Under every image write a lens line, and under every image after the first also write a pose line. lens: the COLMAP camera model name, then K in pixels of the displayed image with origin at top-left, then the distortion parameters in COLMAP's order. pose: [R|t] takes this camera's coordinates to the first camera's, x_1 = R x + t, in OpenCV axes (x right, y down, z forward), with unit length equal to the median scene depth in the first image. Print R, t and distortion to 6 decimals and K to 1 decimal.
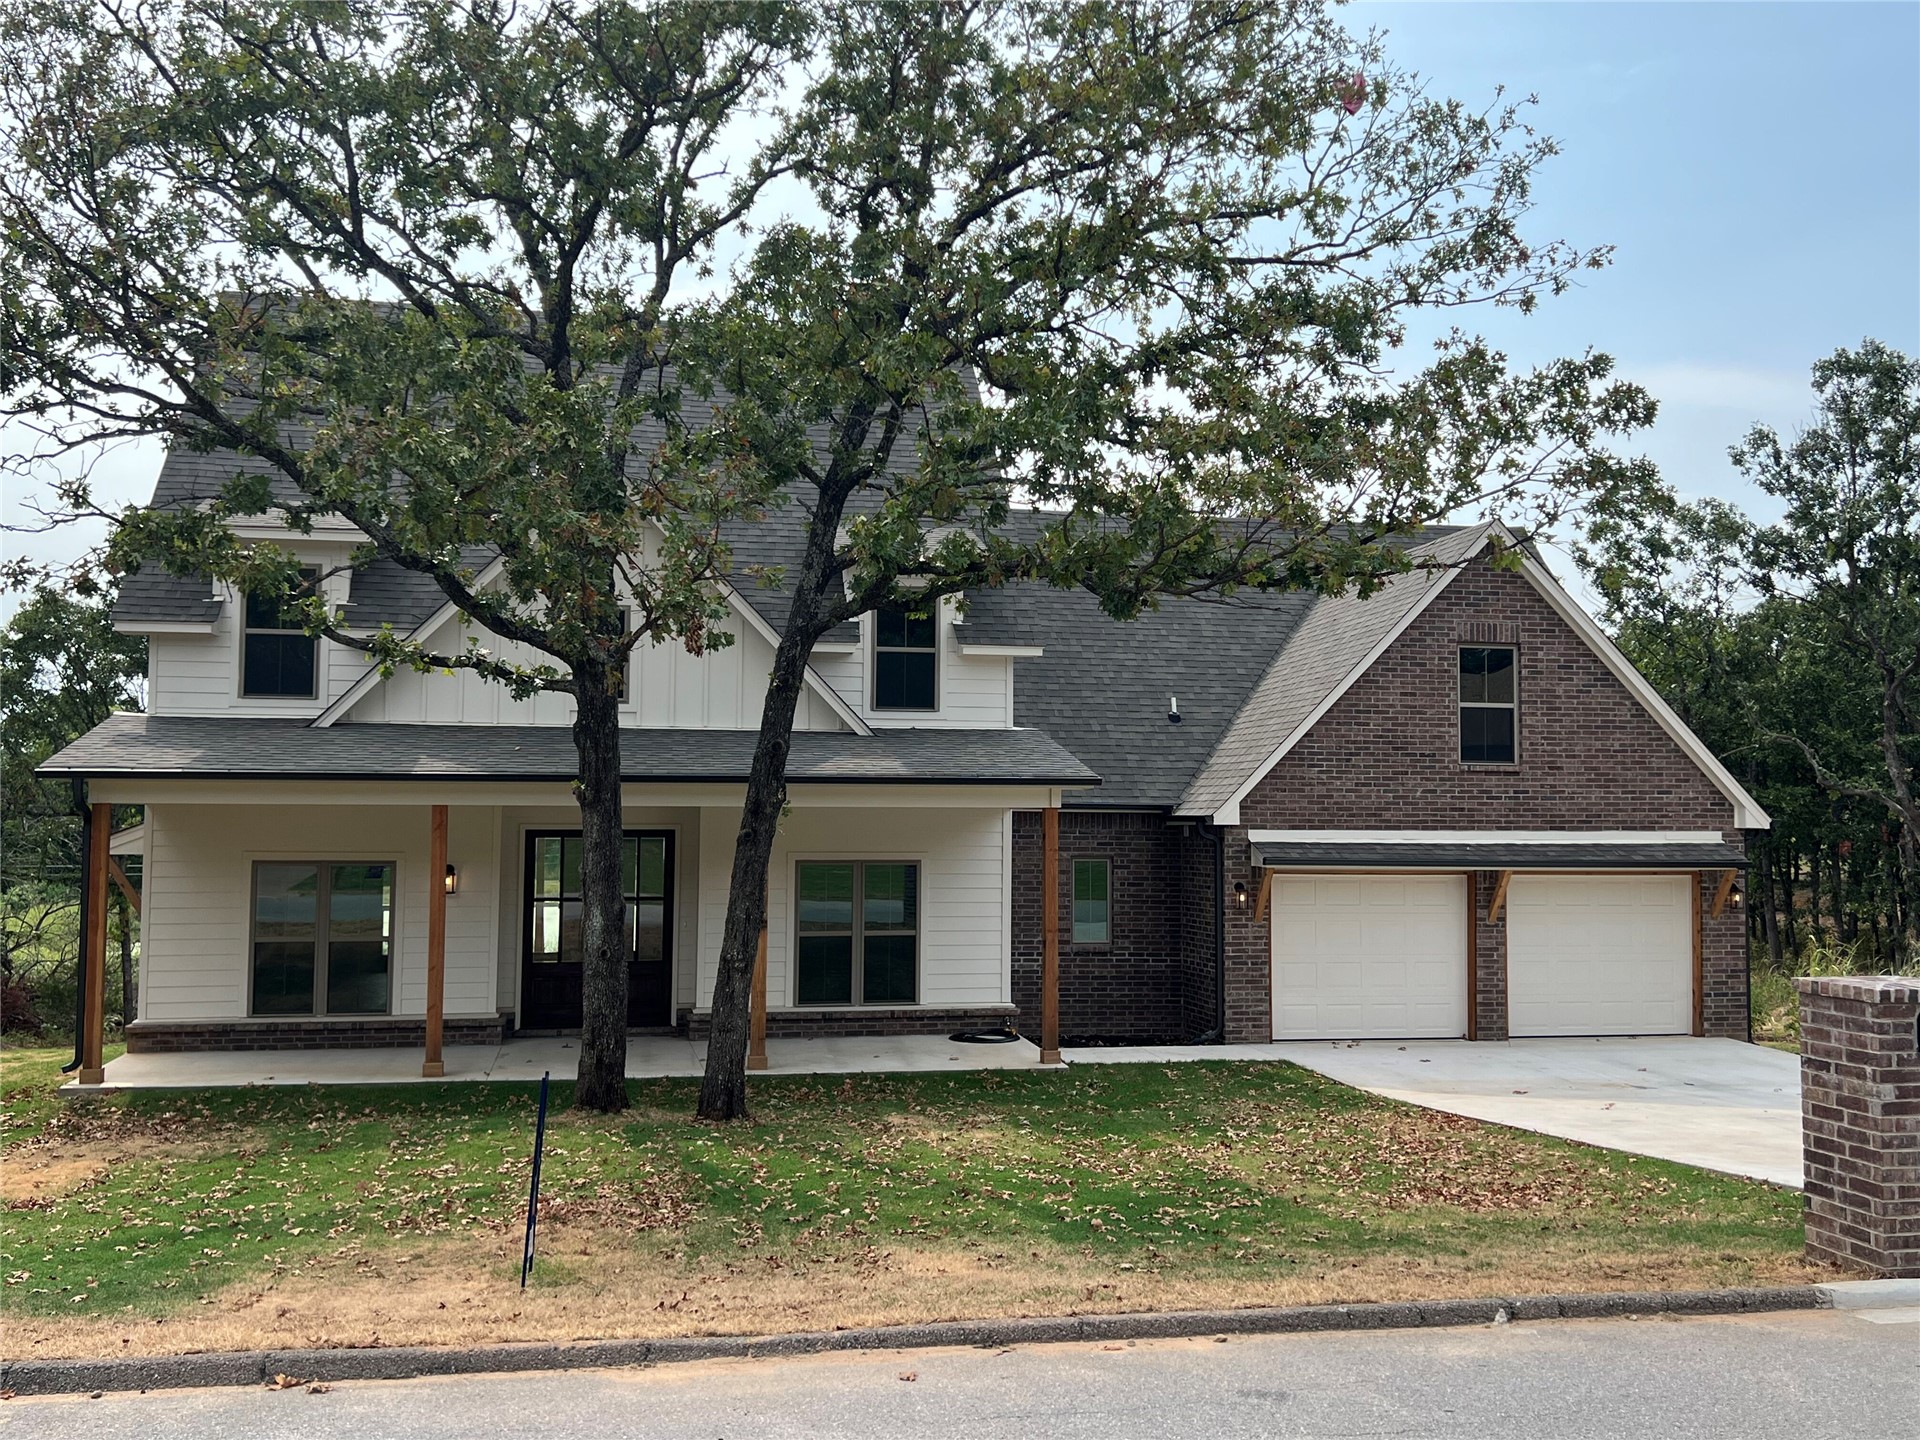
lens RADIAL K [[1819.2, 0, 960.9], [0, 1819.2, 713.1], [0, 0, 1]] dist [0.104840, -0.207982]
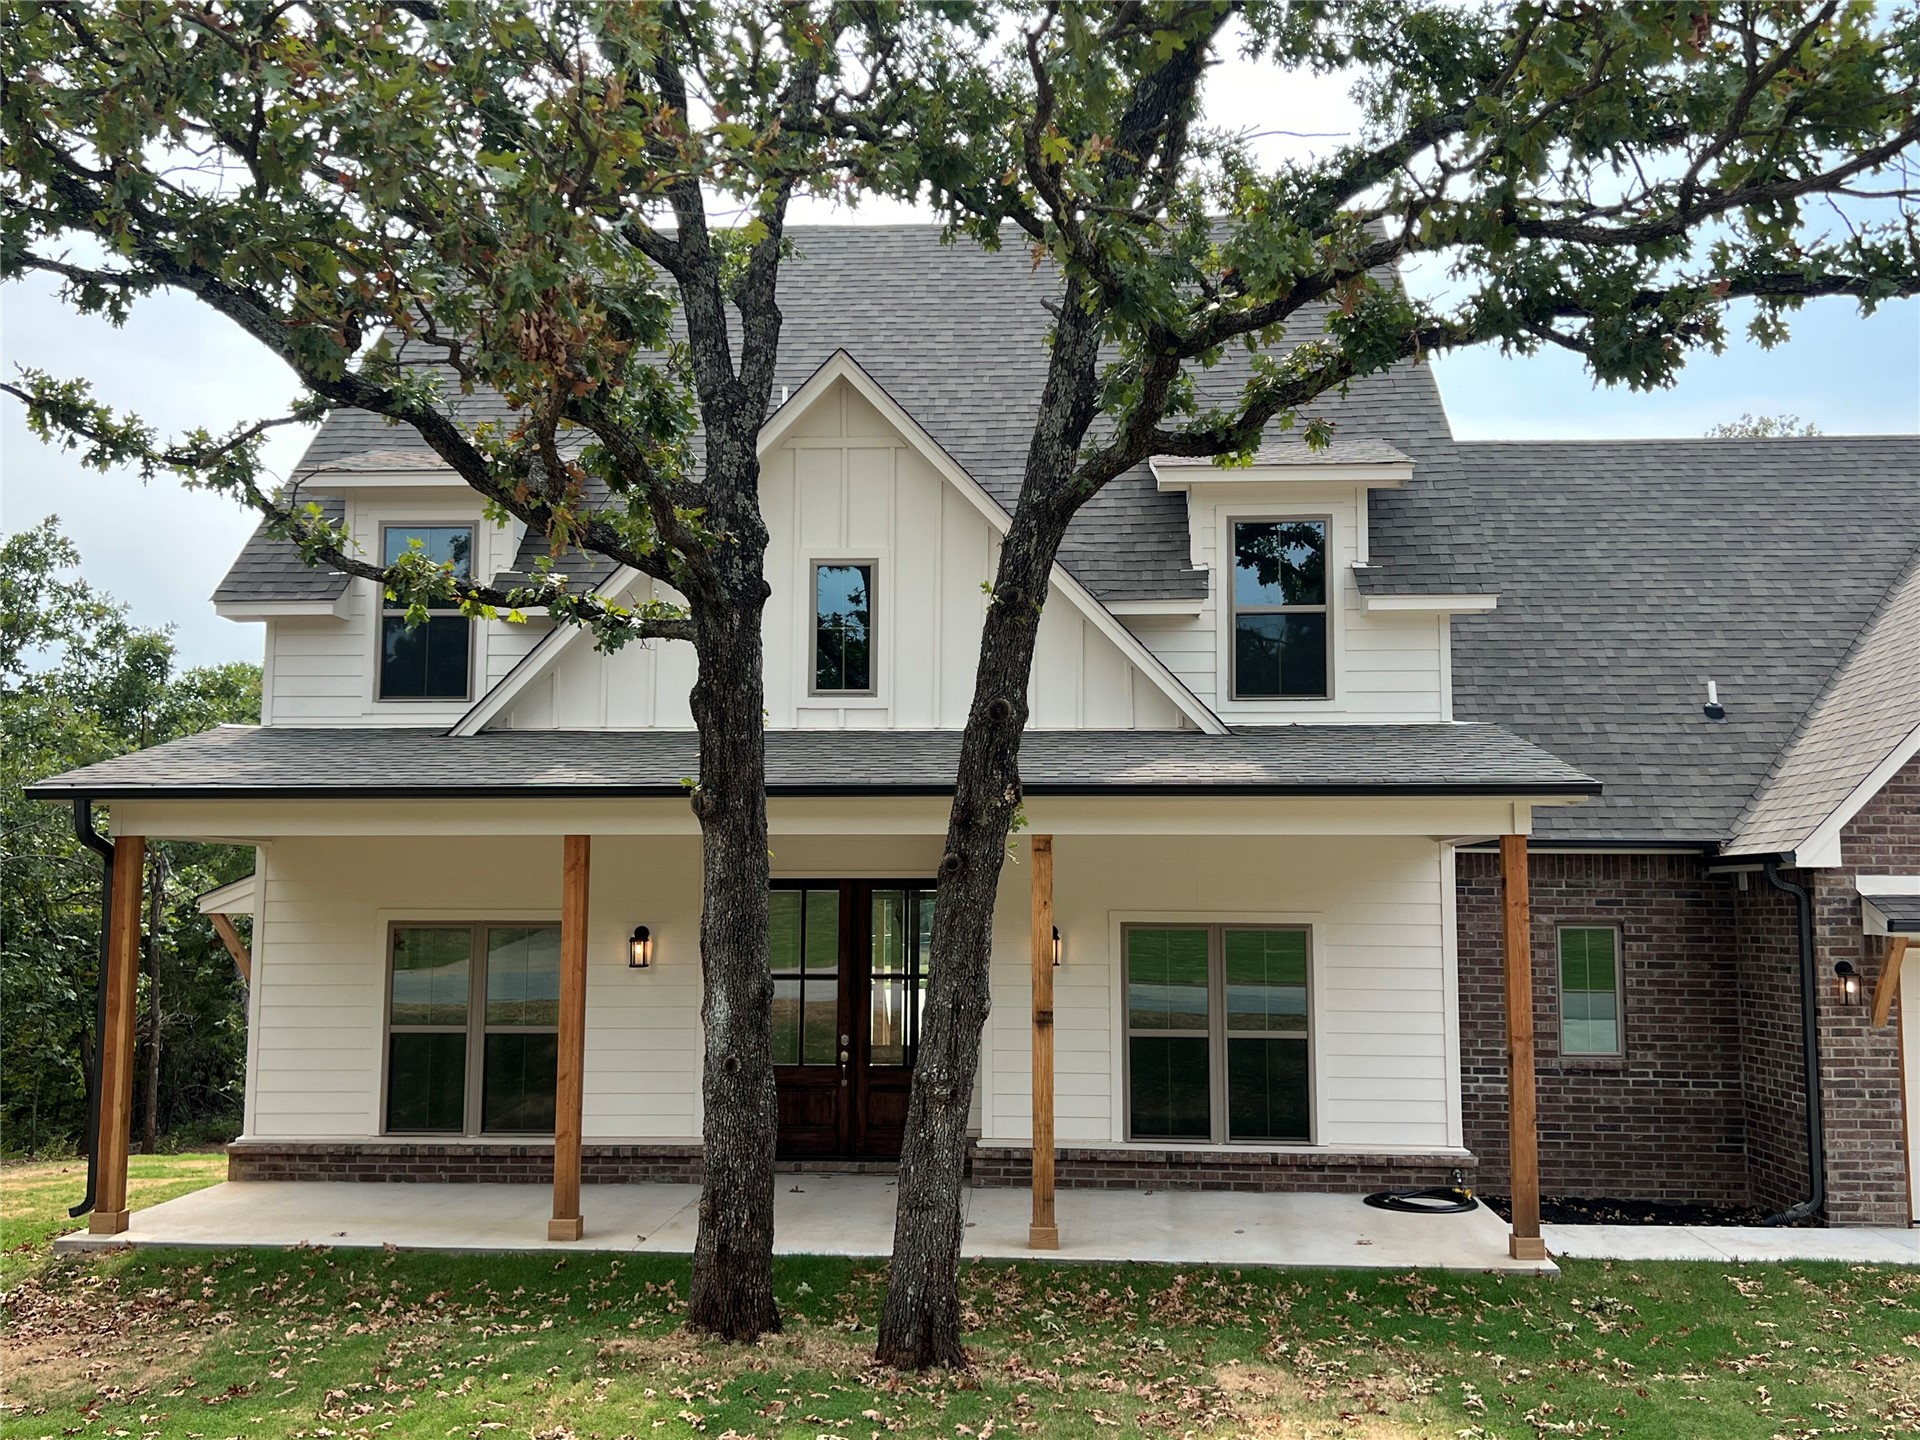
lens RADIAL K [[1819.2, 0, 960.9], [0, 1819.2, 713.1], [0, 0, 1]] dist [0.104840, -0.207982]
pose [[0.967599, -0.028718, -0.250852, 0.023531], [0.016909, 0.998650, -0.049107, 0.035397], [0.251924, 0.043274, 0.966779, 0.327929]]
